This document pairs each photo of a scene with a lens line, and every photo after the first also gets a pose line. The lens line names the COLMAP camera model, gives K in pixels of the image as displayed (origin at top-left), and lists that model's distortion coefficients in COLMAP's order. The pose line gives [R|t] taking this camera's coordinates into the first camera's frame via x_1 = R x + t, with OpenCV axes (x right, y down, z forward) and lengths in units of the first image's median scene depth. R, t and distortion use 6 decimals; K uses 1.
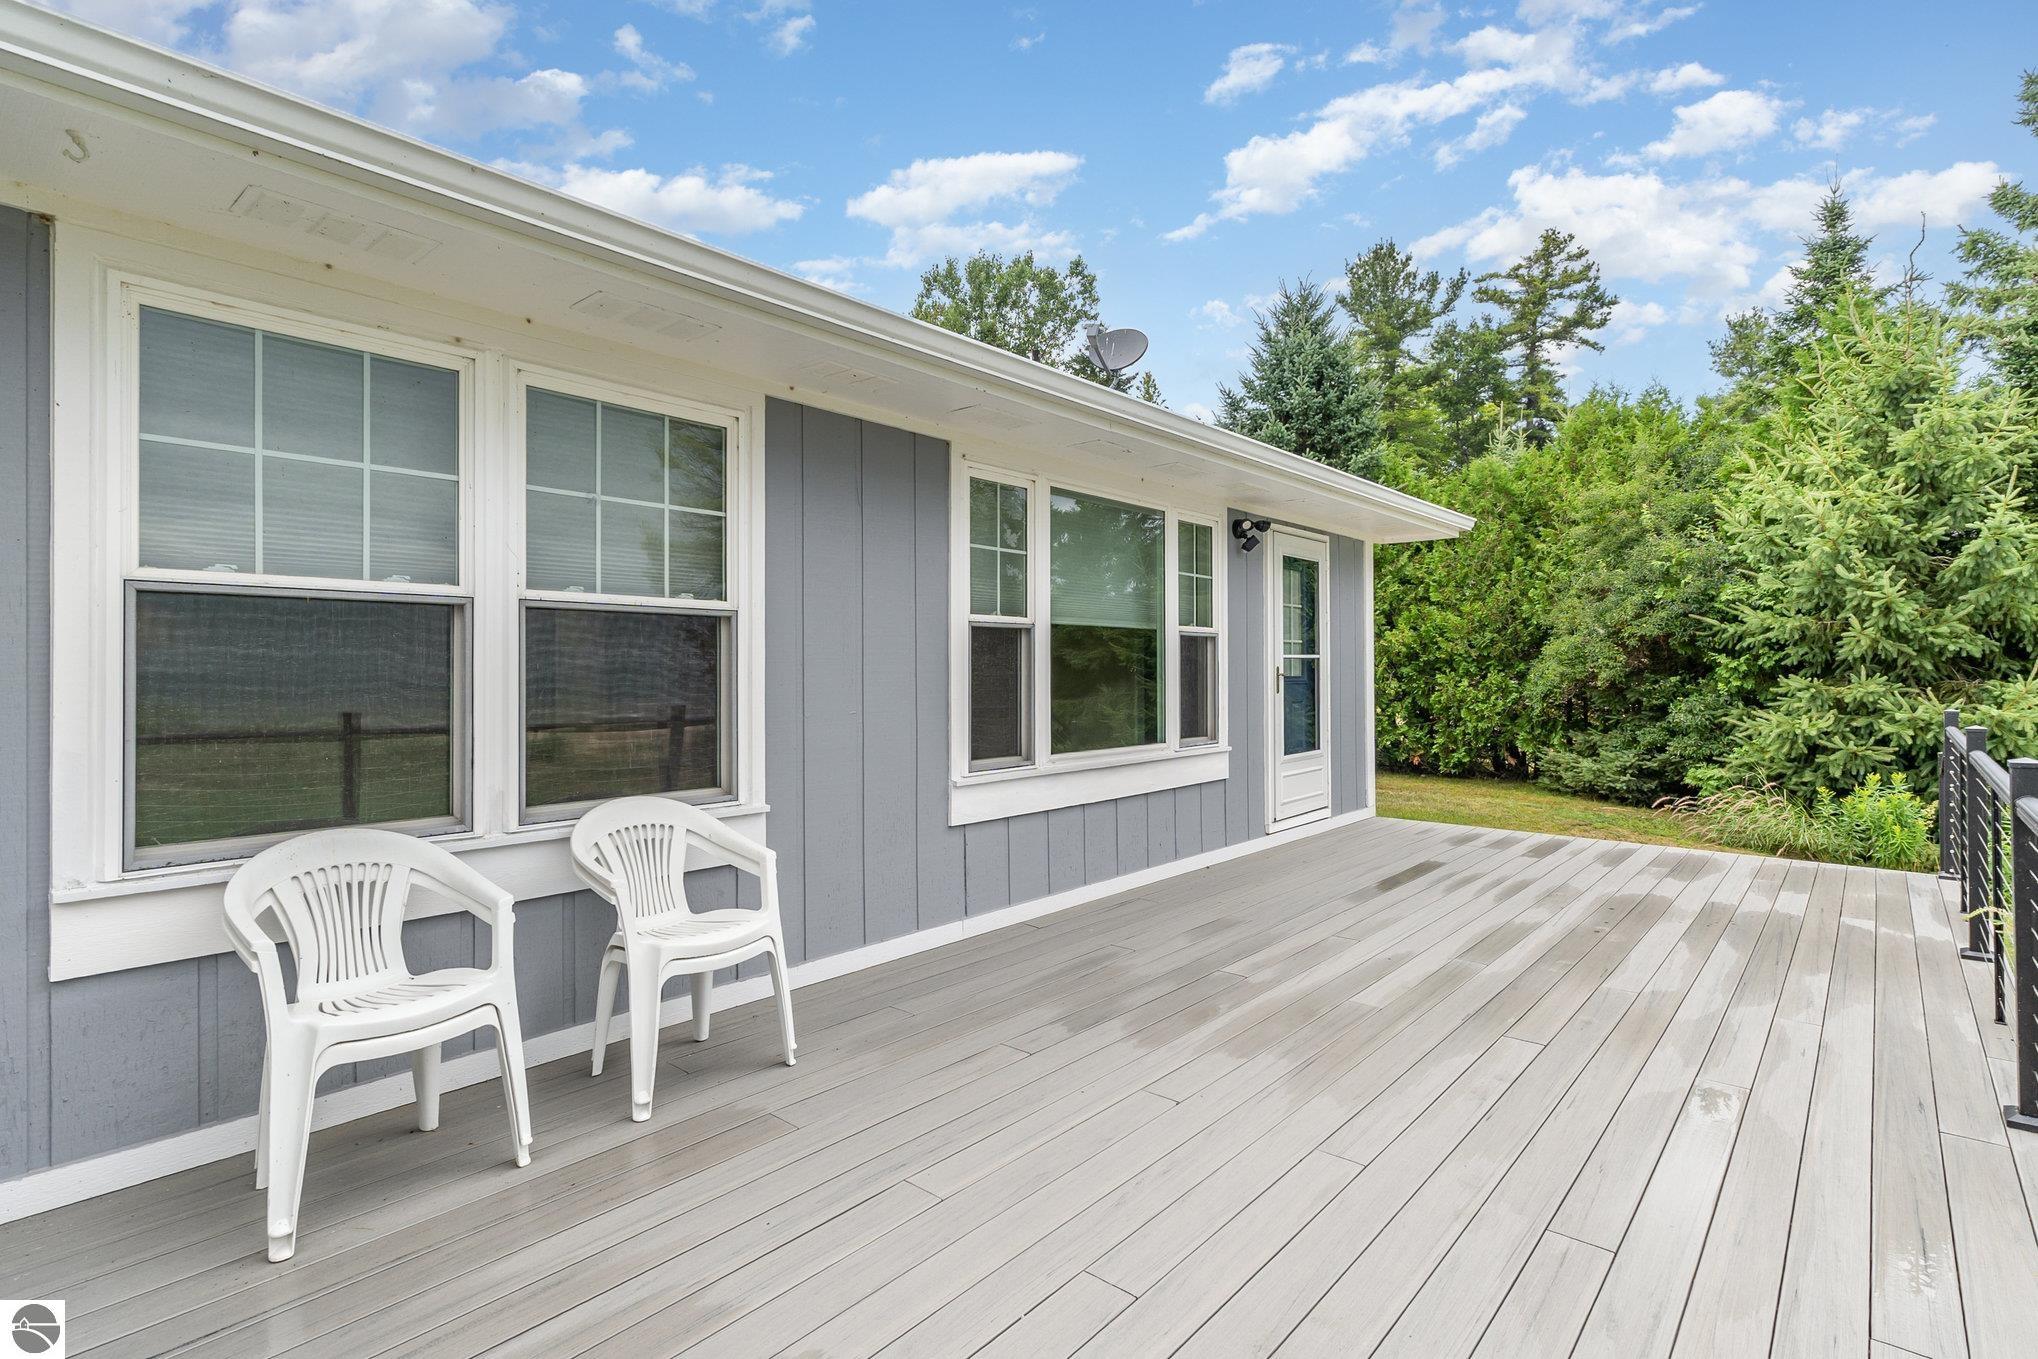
lens RADIAL K [[961.4, 0, 1019.0], [0, 961.4, 679.5], [0, 0, 1]] dist [-0.000208, -0.000117]
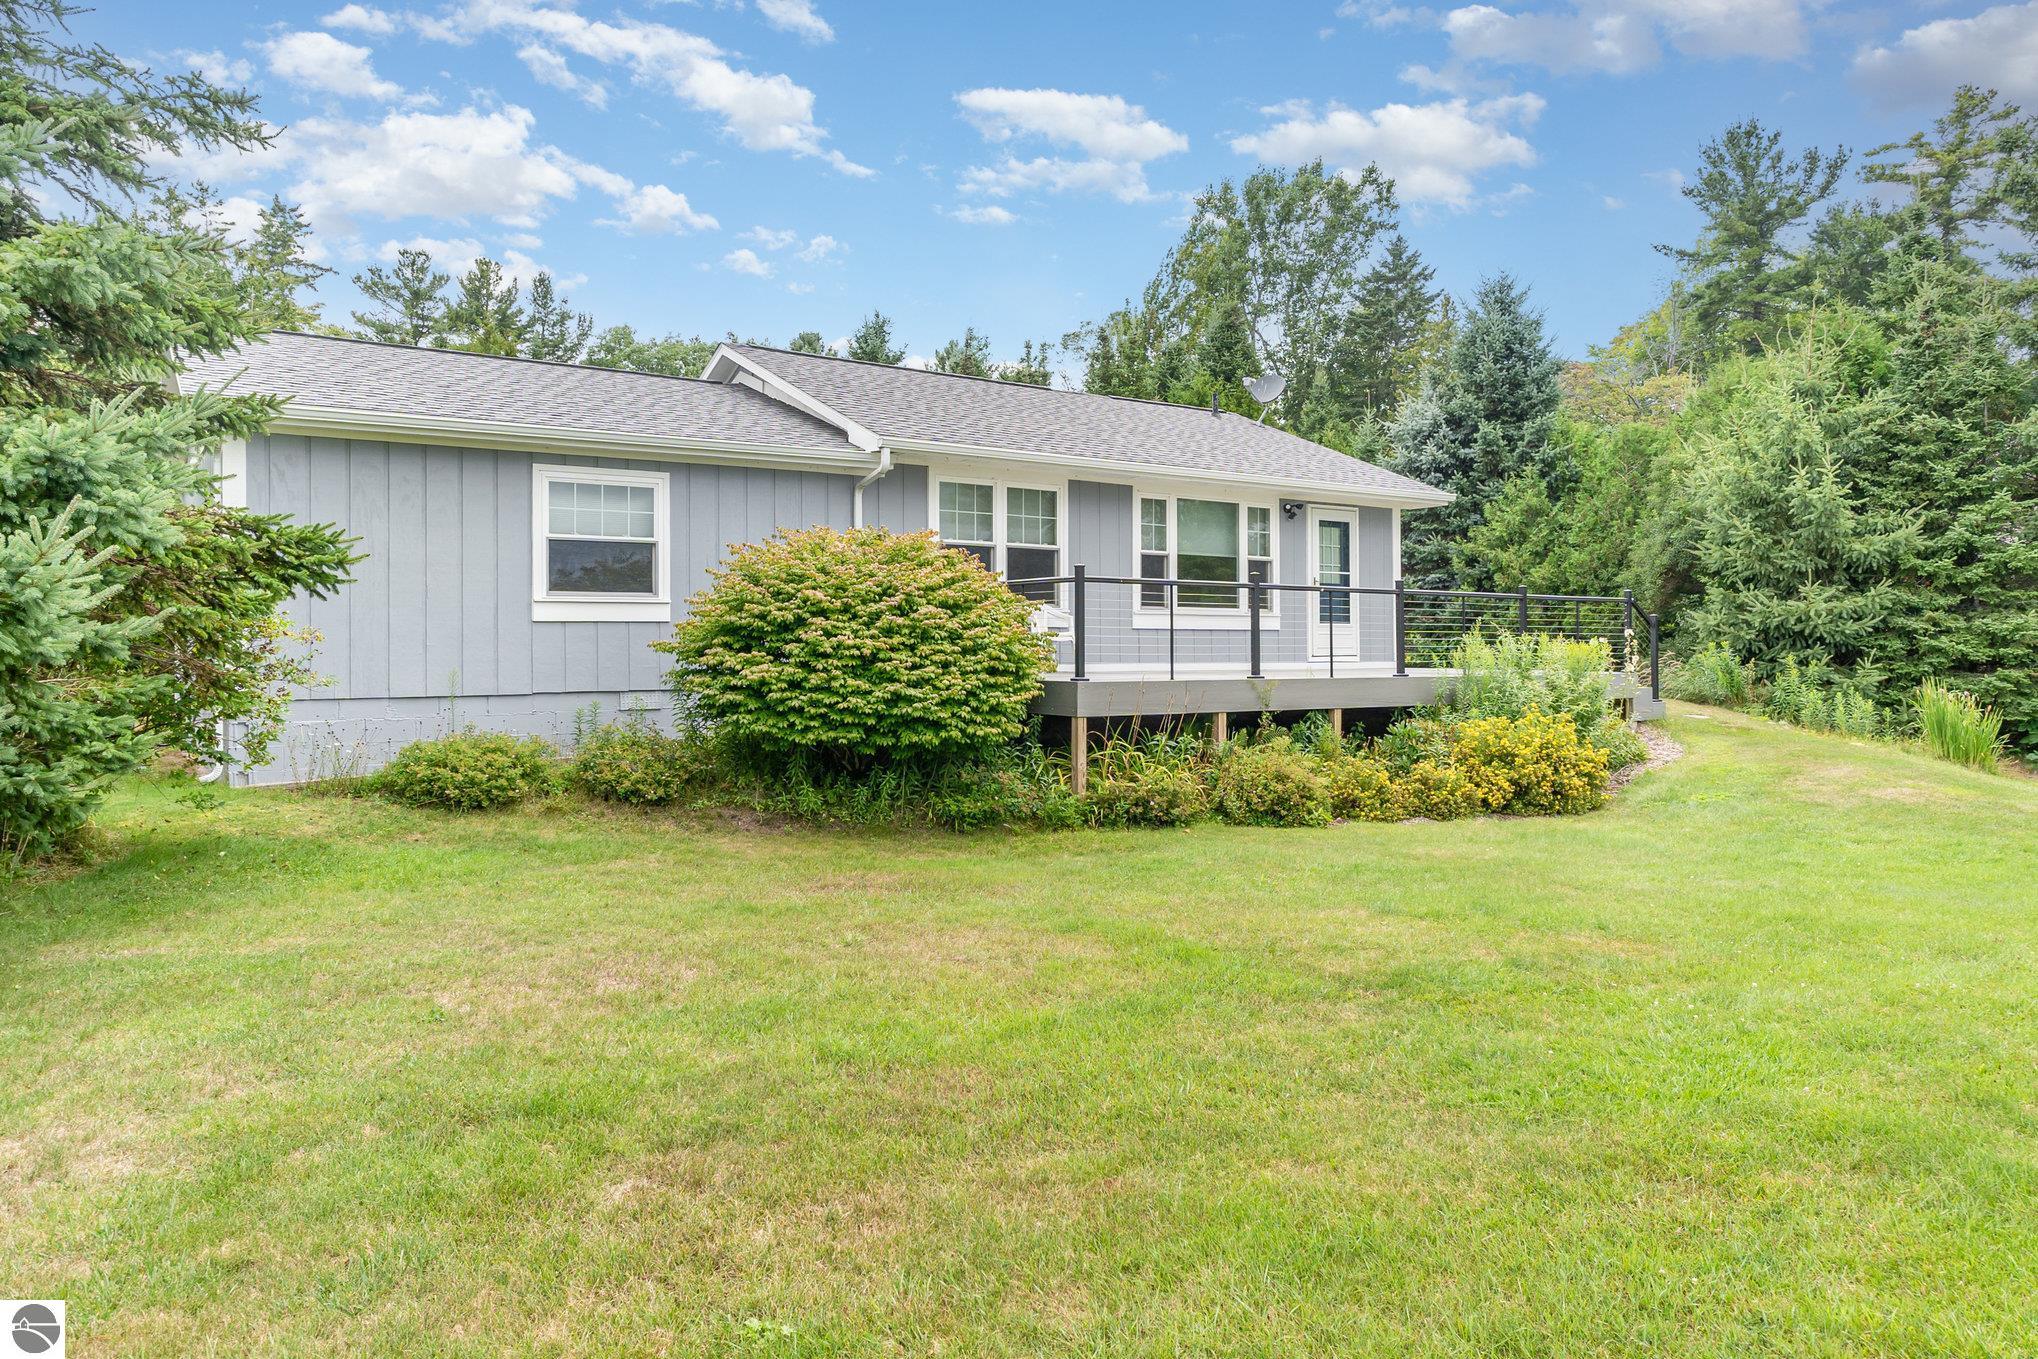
lens RADIAL K [[1267.6, 0, 1019.0], [0, 1267.6, 679.5], [0, 0, 1]] dist [-0.000888, -0.000327]
pose [[0.967983, 0.005730, -0.250951, 0.048963], [-0.003034, 0.999933, 0.011130, 0.024474], [0.250998, -0.010013, 0.967936, -0.240037]]
